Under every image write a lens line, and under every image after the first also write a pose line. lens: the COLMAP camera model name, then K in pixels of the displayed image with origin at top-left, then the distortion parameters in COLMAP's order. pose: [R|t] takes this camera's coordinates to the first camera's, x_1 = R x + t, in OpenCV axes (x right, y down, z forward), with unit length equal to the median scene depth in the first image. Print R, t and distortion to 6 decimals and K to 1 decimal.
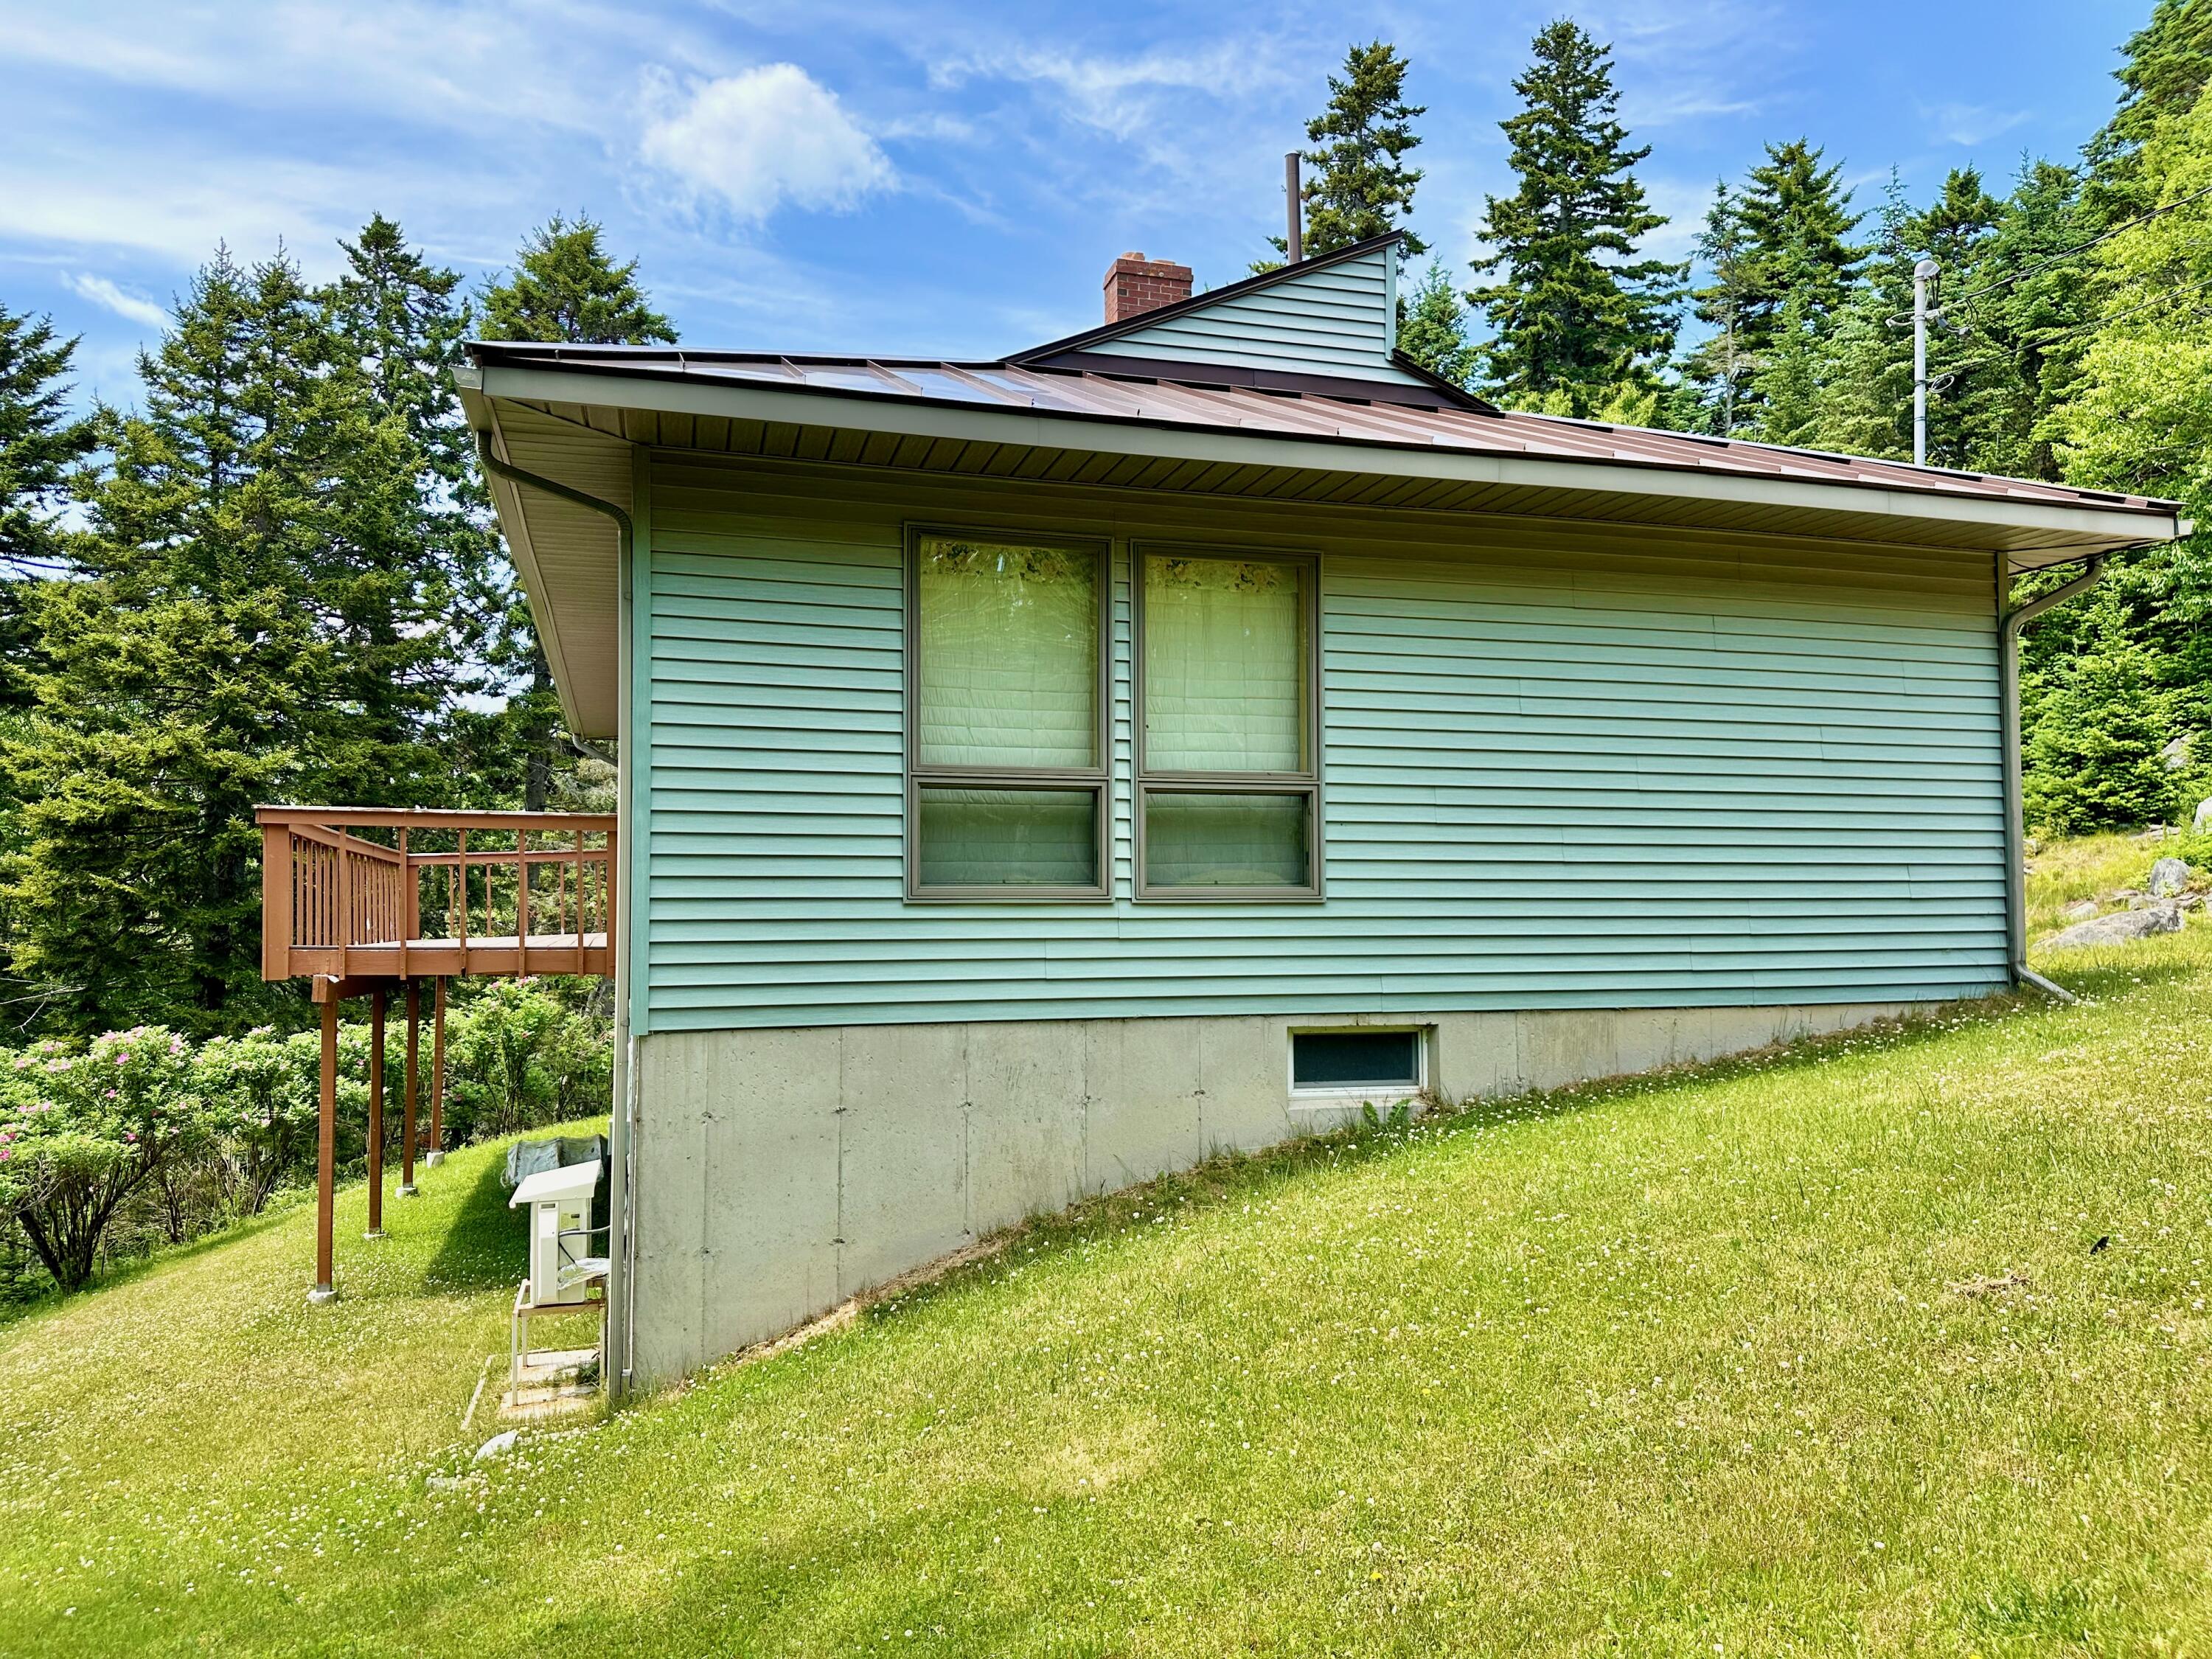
lens RADIAL K [[1564.8, 0, 1106.0], [0, 1564.8, 829.5], [0, 0, 1]] dist [0.052312, -0.060506]
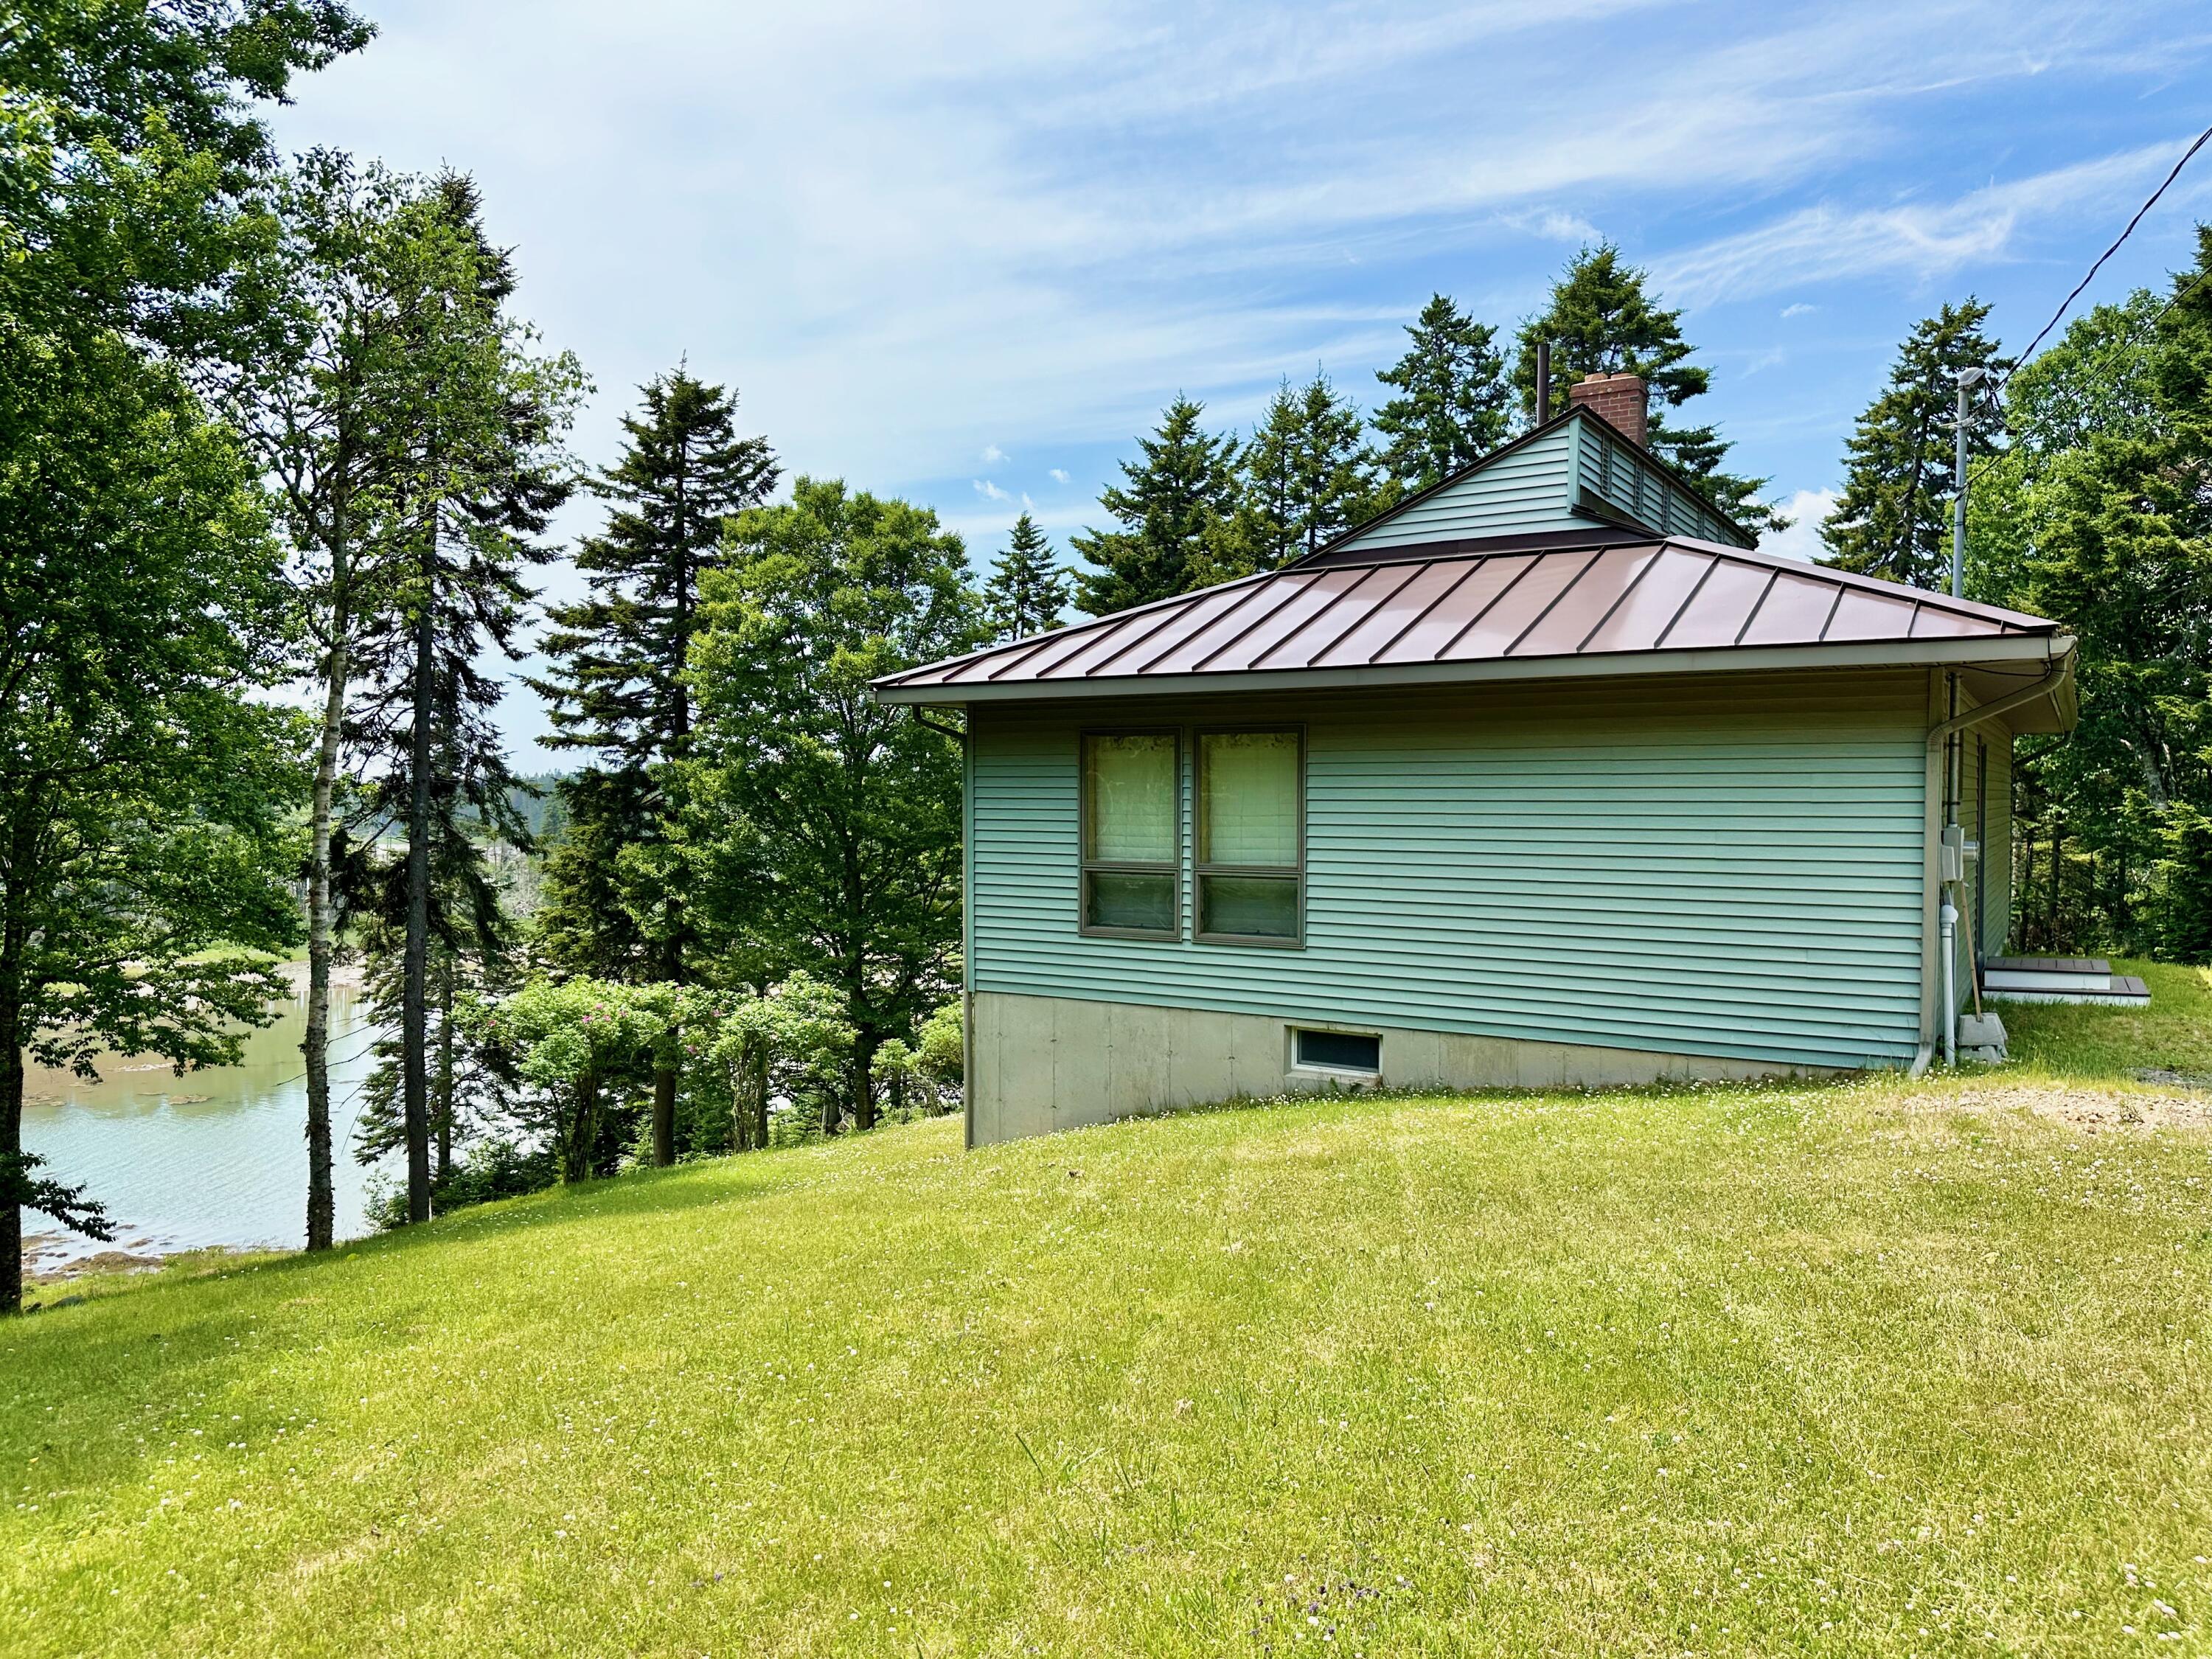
lens RADIAL K [[1566.0, 0, 1113.9], [0, 1566.0, 851.3], [0, 0, 1]] dist [0.051733, -0.057566]
pose [[0.663250, 0.030758, -0.747766, 0.440472], [0.031831, 0.997092, 0.069246, -0.061845], [0.747721, -0.069730, 0.660342, -0.065012]]
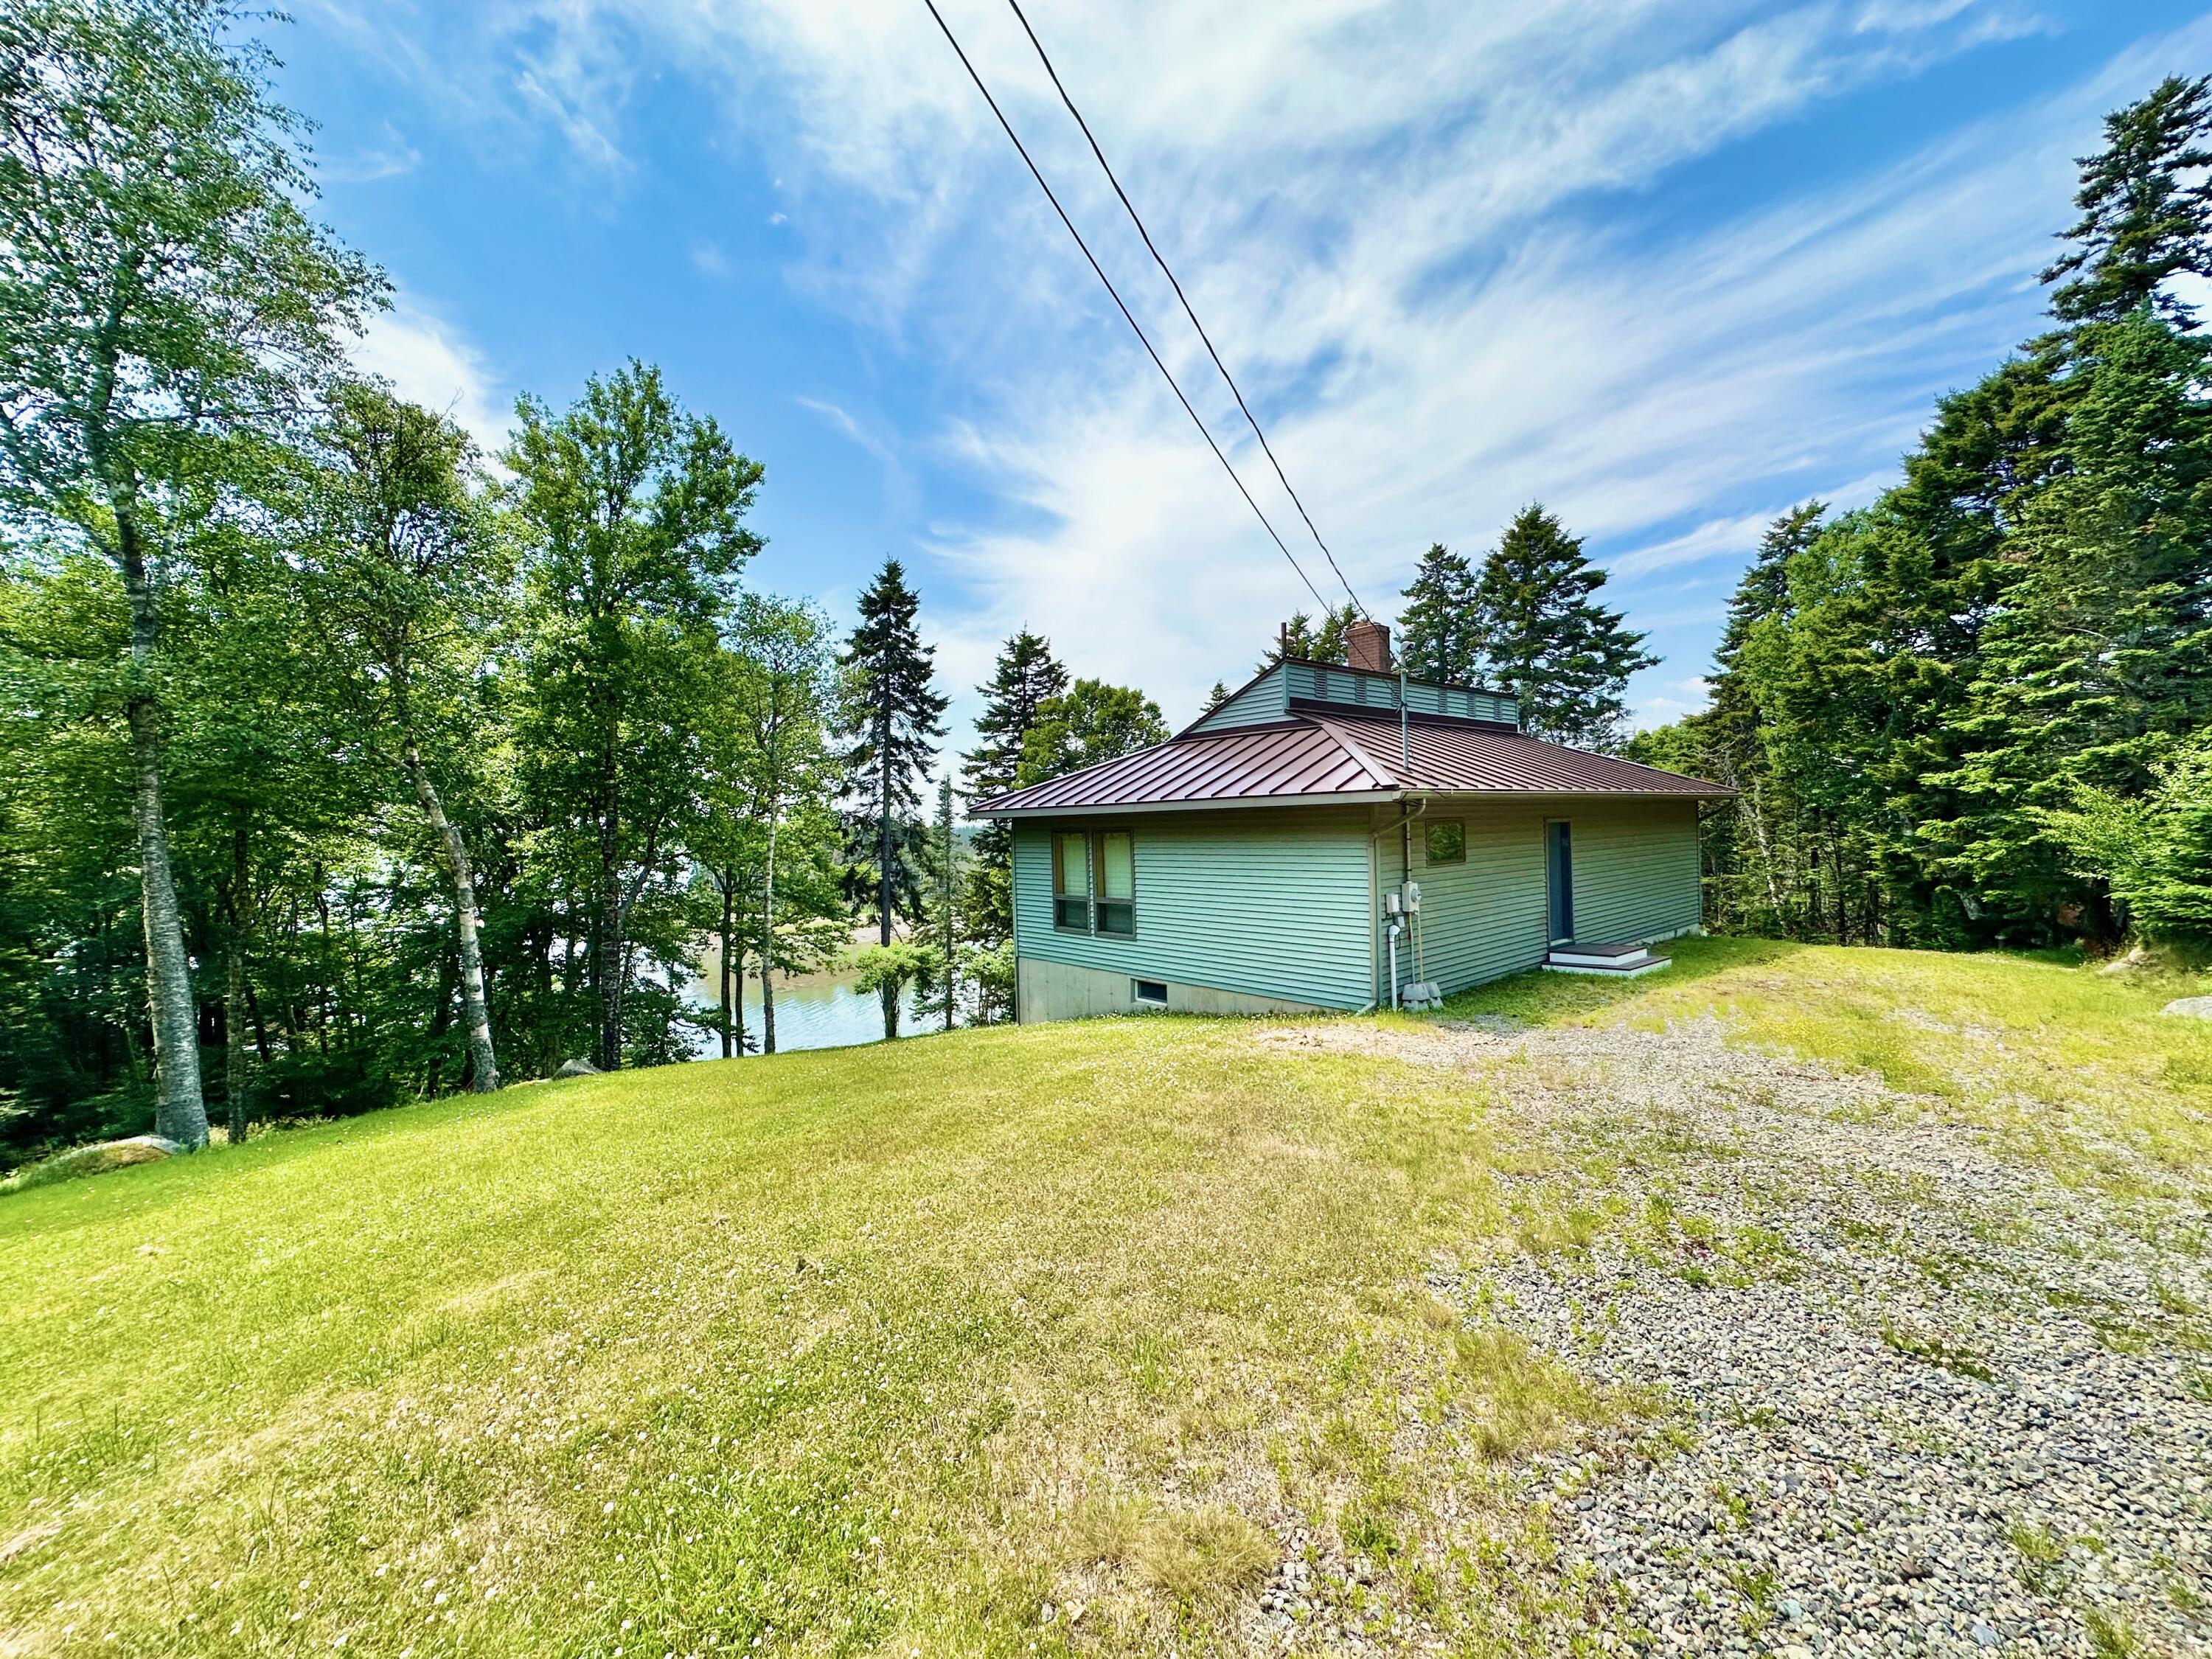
lens RADIAL K [[883.4, 0, 1106.0], [0, 883.4, 829.5], [0, 0, 1]] dist [-0.007772, 0.002429]
pose [[0.400354, -0.004678, -0.916349, 0.646233], [0.069657, 0.997249, 0.025342, -0.083025], [0.913709, -0.073975, 0.399578, 0.102265]]
